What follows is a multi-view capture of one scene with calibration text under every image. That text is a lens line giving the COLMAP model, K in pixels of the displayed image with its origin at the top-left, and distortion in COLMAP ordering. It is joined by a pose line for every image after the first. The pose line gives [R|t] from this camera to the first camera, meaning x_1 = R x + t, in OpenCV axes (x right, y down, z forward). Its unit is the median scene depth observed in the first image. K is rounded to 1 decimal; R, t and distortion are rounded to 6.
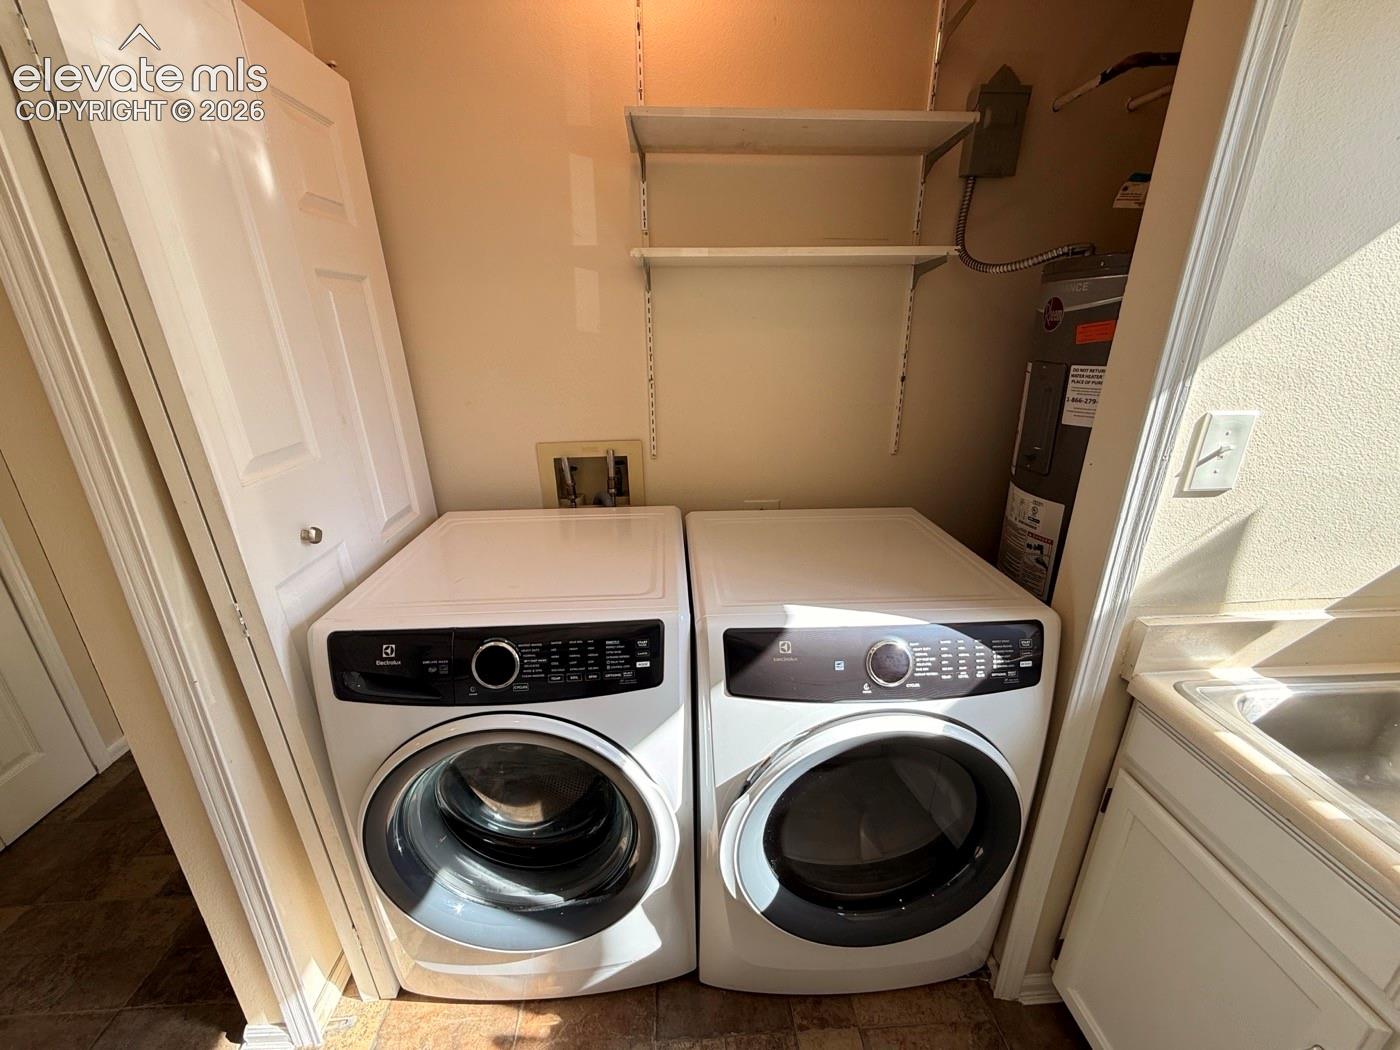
lens RADIAL K [[561.6, 0, 700.1], [0, 561.6, 522.5], [0, 0, 1]] dist [0.002549, 0.000801]
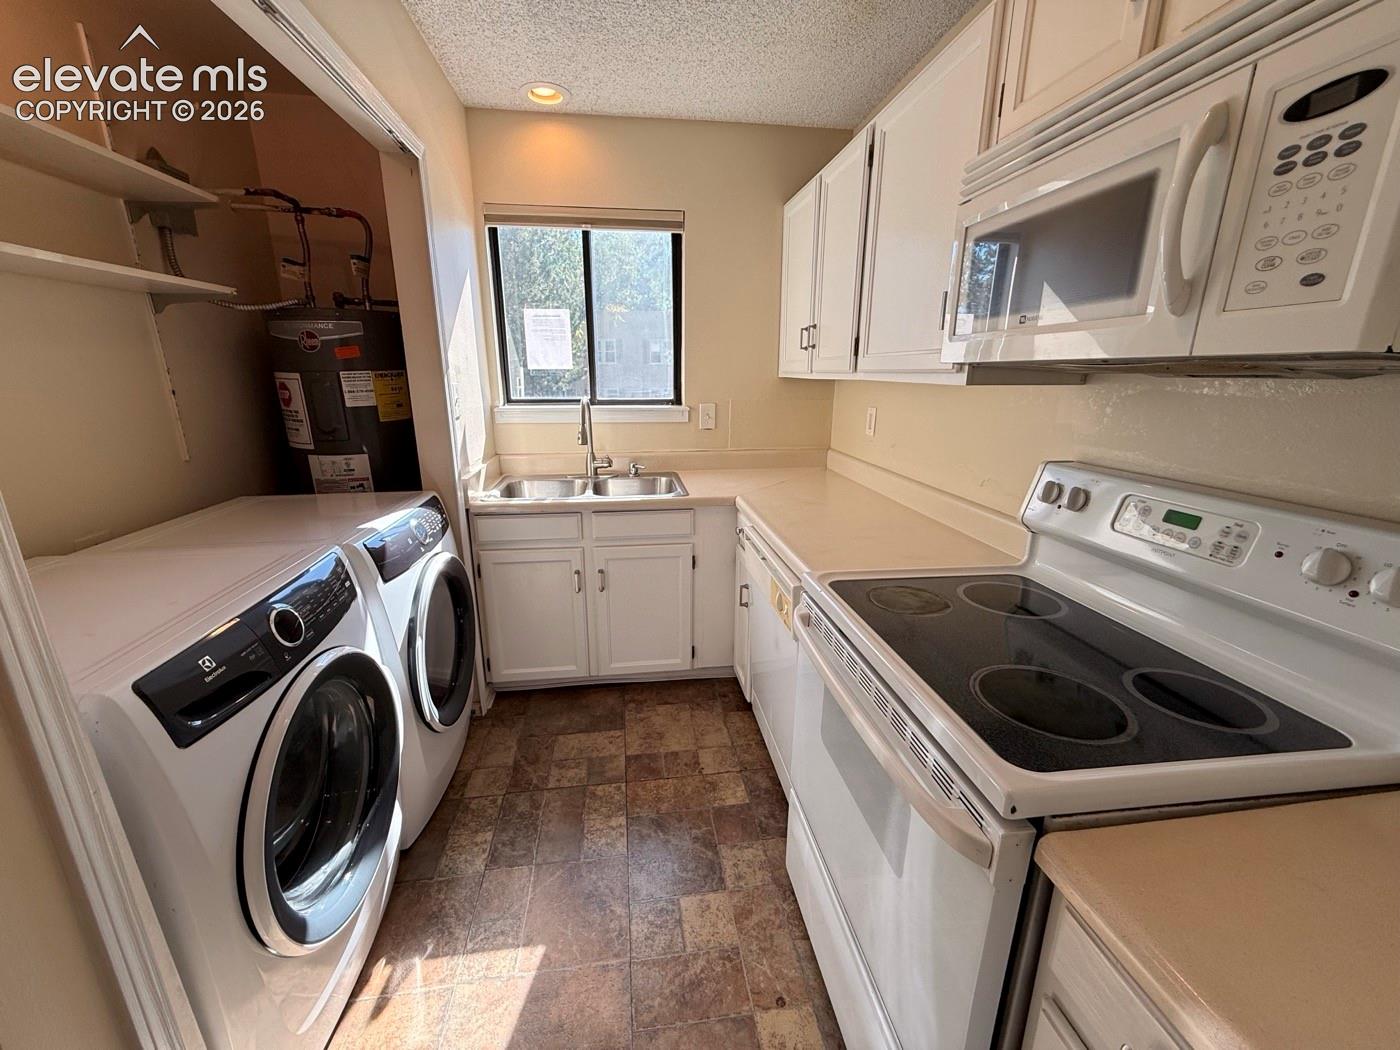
lens RADIAL K [[561.6, 0, 696.9], [0, 561.6, 524.9], [0, 0, 1]] dist [0.002549, 0.000801]
pose [[-0.079287, -0.261510, 0.961939, -1.160949], [0.335197, 0.901793, 0.272787, 0.033603], [-0.938806, 0.344068, 0.016157, 0.127303]]
